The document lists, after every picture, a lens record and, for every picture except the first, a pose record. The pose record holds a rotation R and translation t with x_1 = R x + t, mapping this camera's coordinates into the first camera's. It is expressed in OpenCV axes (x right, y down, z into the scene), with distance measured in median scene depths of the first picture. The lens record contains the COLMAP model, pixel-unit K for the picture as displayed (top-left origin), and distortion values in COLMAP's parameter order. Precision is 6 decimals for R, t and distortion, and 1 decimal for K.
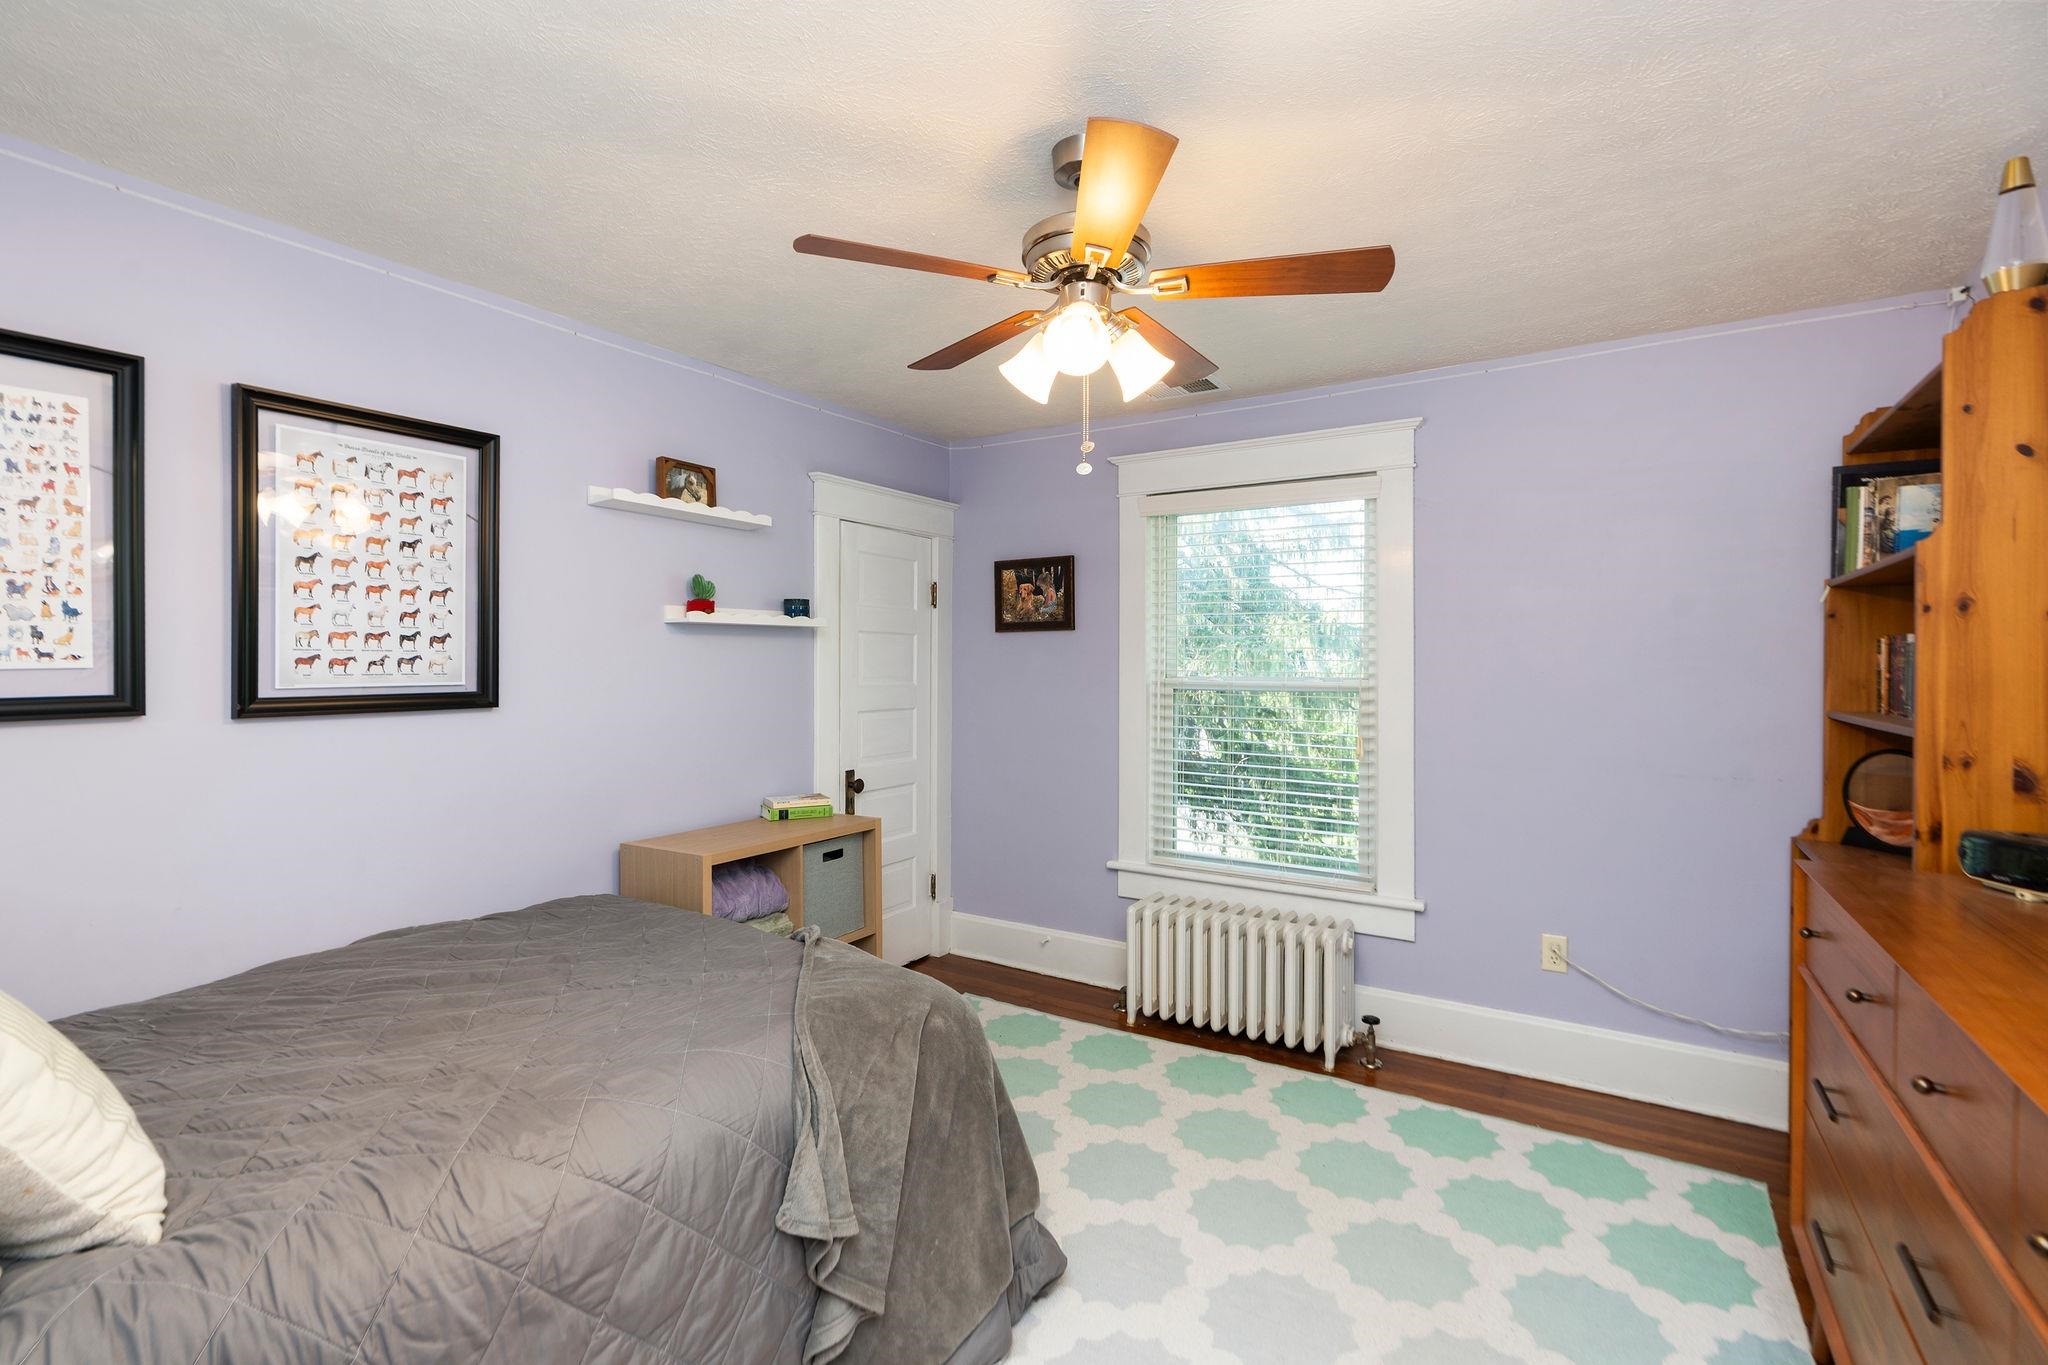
lens RADIAL K [[934.3, 0, 1014.8], [0, 934.3, 673.2], [0, 0, 1]] dist [-0.001696, -0.000330]
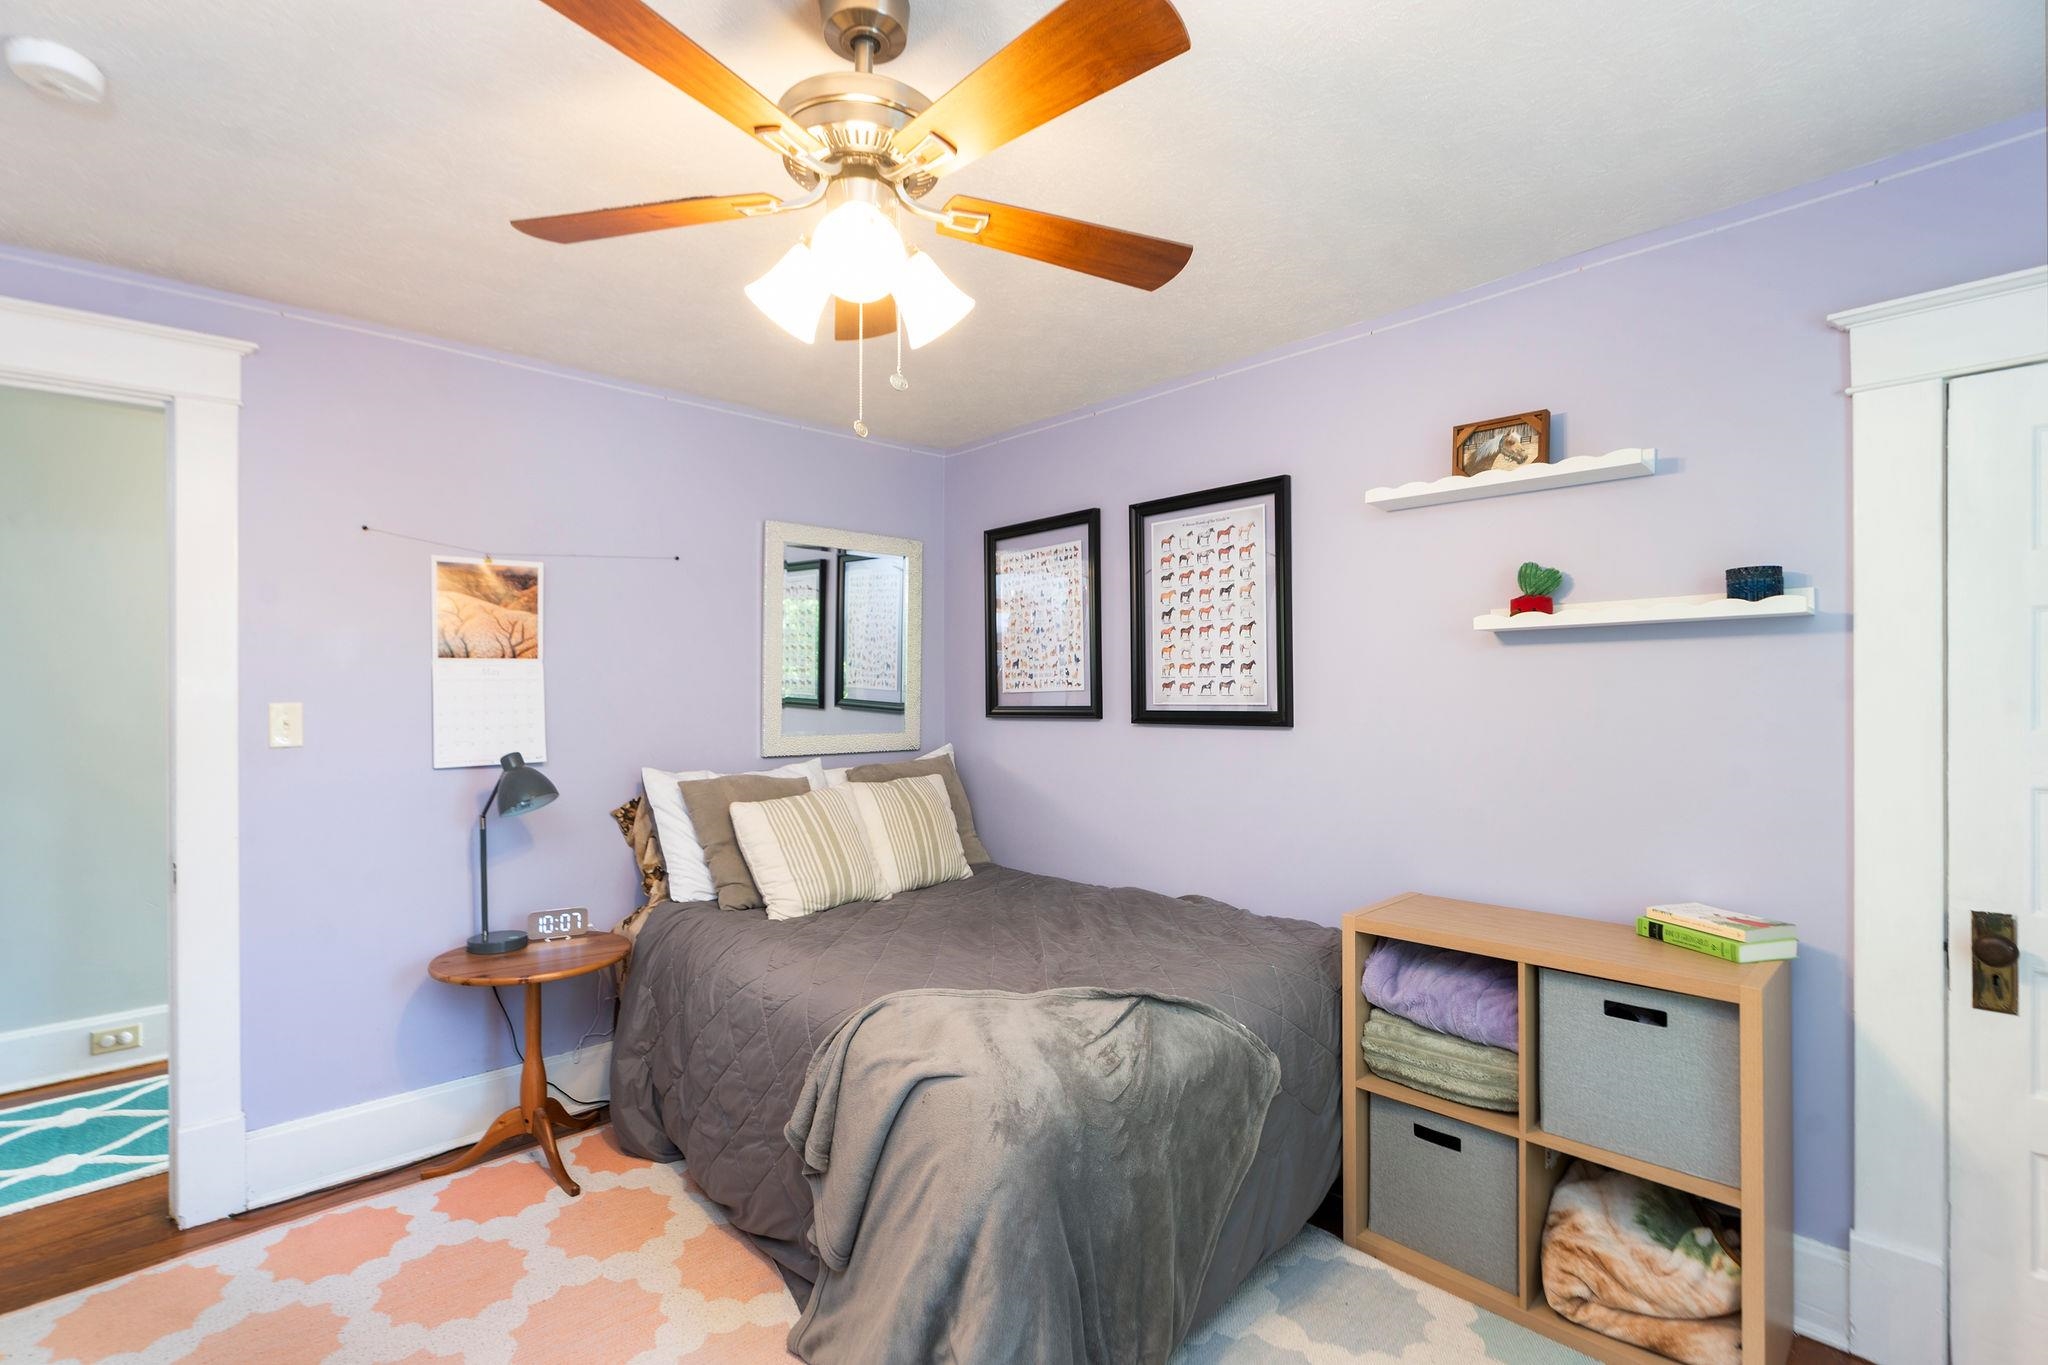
lens RADIAL K [[934.3, 0, 1017.3], [0, 934.3, 688.2], [0, 0, 1]] dist [-0.001696, -0.000330]
pose [[-0.236001, -0.009827, -0.971703, 0.609517], [-0.009843, 0.999922, -0.007722, 0.003931], [0.971703, 0.007743, -0.236079, 1.022392]]
